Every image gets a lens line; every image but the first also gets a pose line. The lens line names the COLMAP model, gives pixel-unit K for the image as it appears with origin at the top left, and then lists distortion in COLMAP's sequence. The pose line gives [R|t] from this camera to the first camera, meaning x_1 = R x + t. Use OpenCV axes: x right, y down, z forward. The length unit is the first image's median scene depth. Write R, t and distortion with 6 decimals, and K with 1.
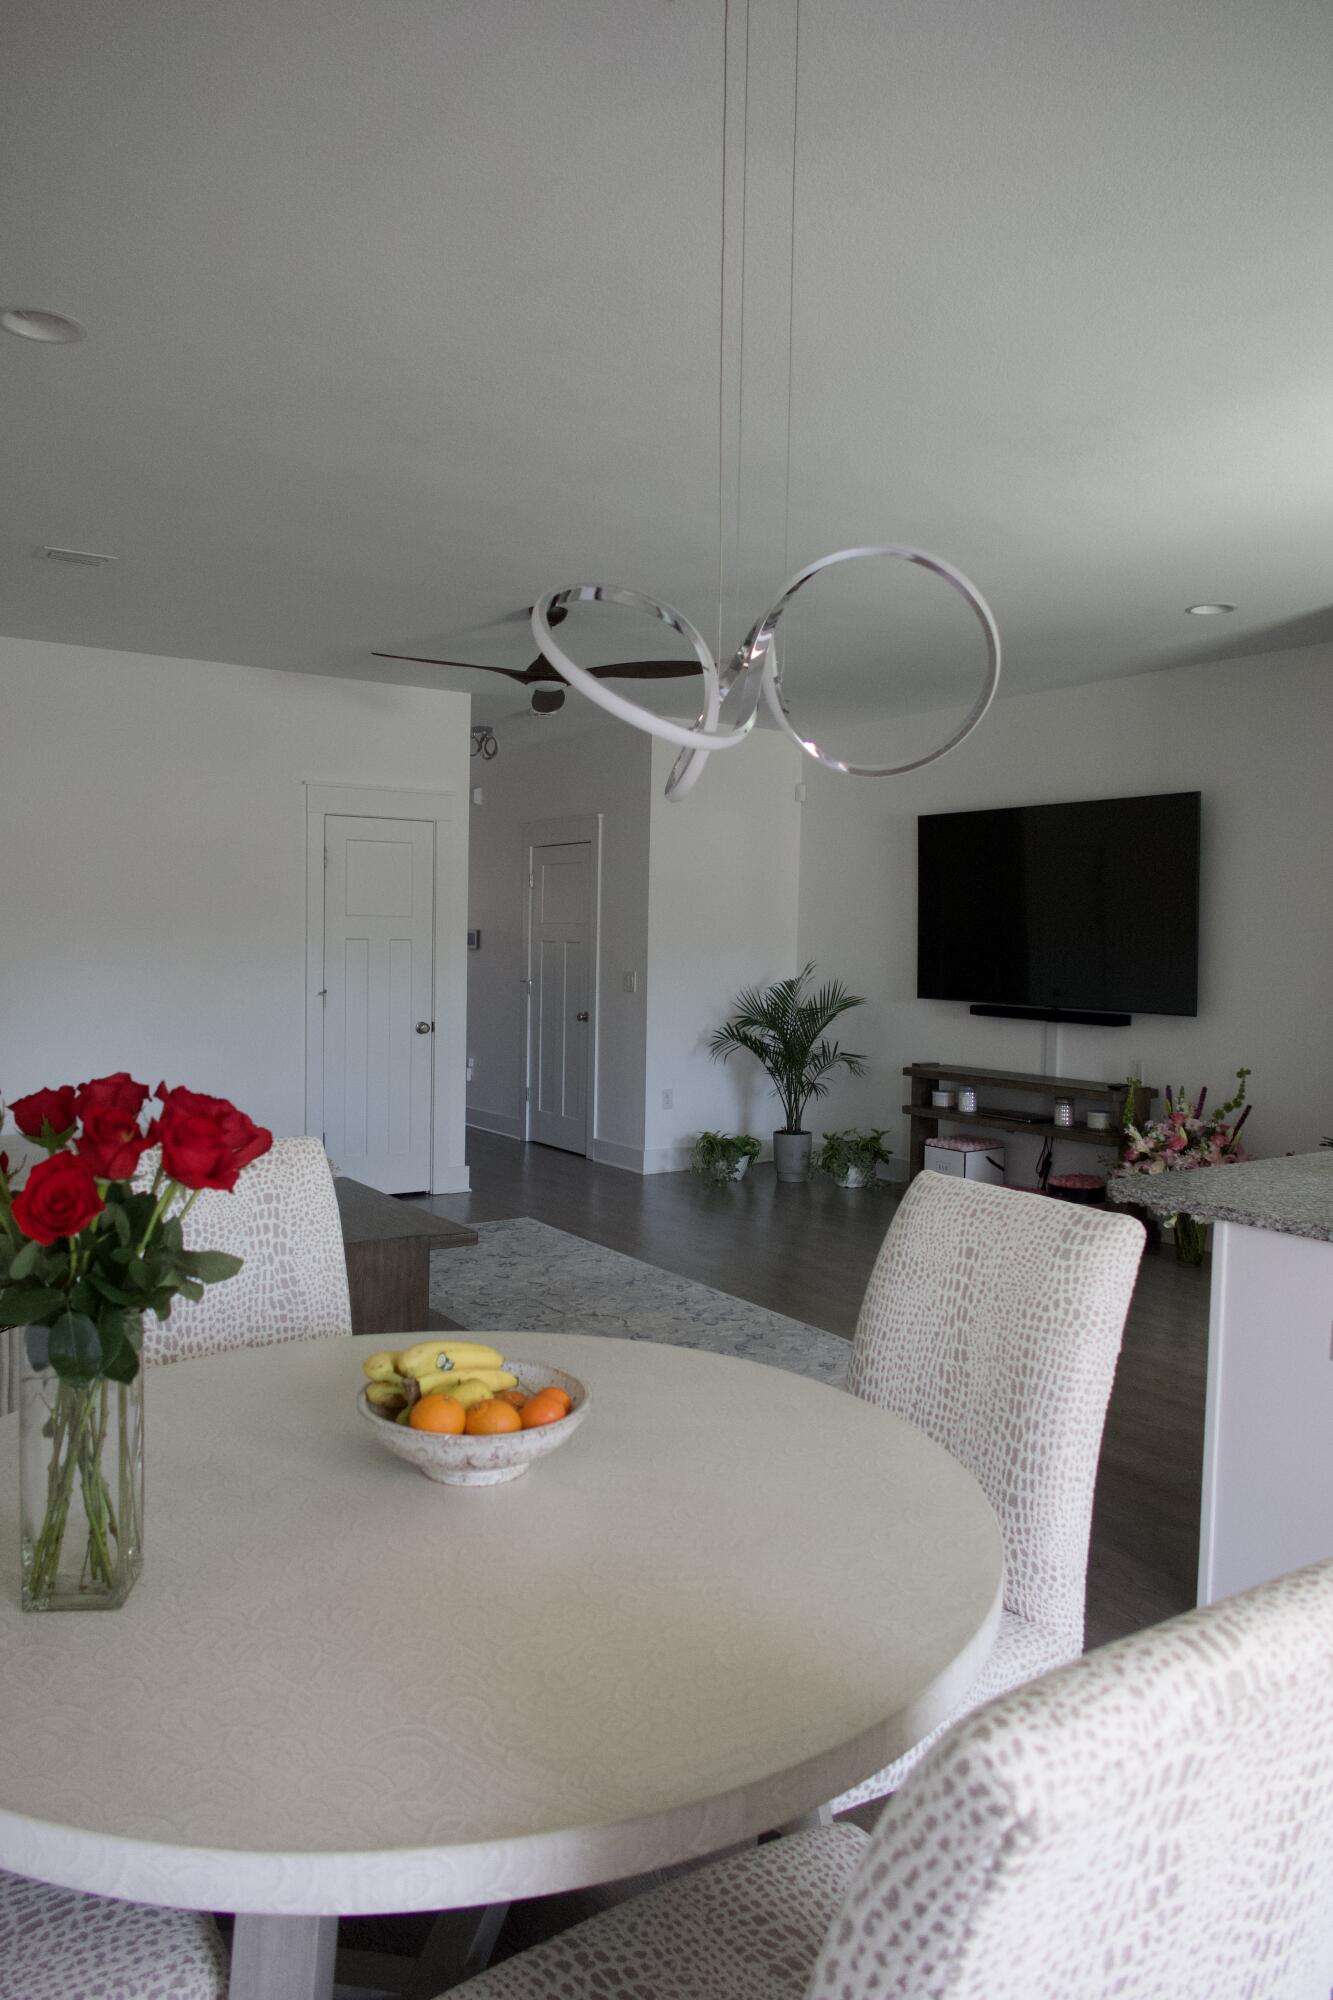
lens RADIAL K [[1400.1, 0, 666.1], [0, 1400.1, 995.4], [0, 0, 1]] dist [-0.000849, 0.004062]
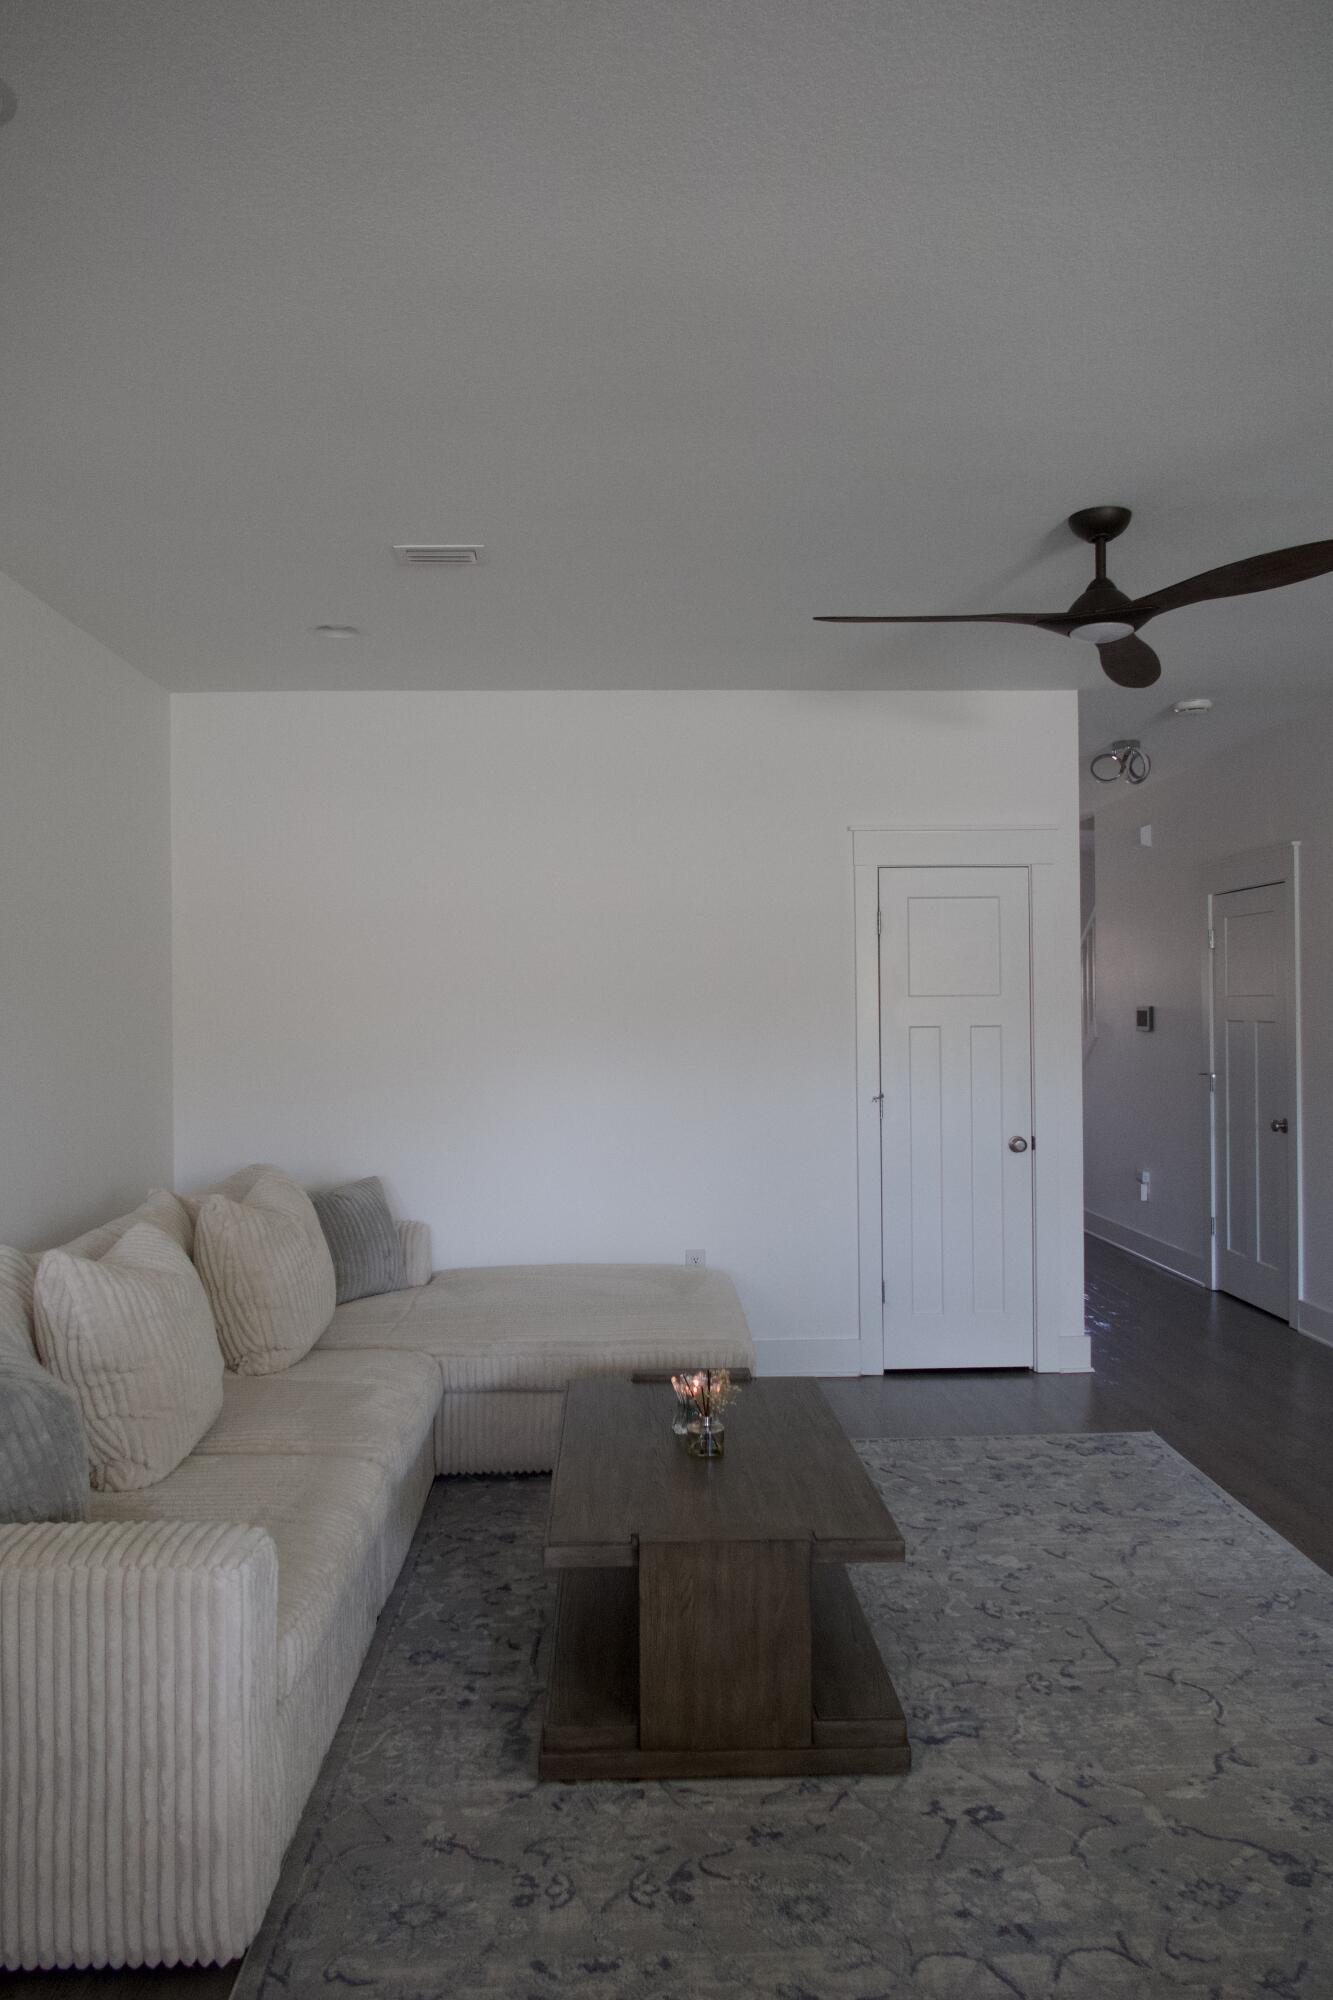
lens RADIAL K [[1400.1, 0, 672.3], [0, 1400.1, 1009.3], [0, 0, 1]] dist [-0.000849, 0.004062]
pose [[0.857108, -0.028393, -0.514354, 0.054980], [0.004568, 0.998860, -0.047526, -0.014410], [0.515117, 0.038385, 0.856260, 0.279432]]
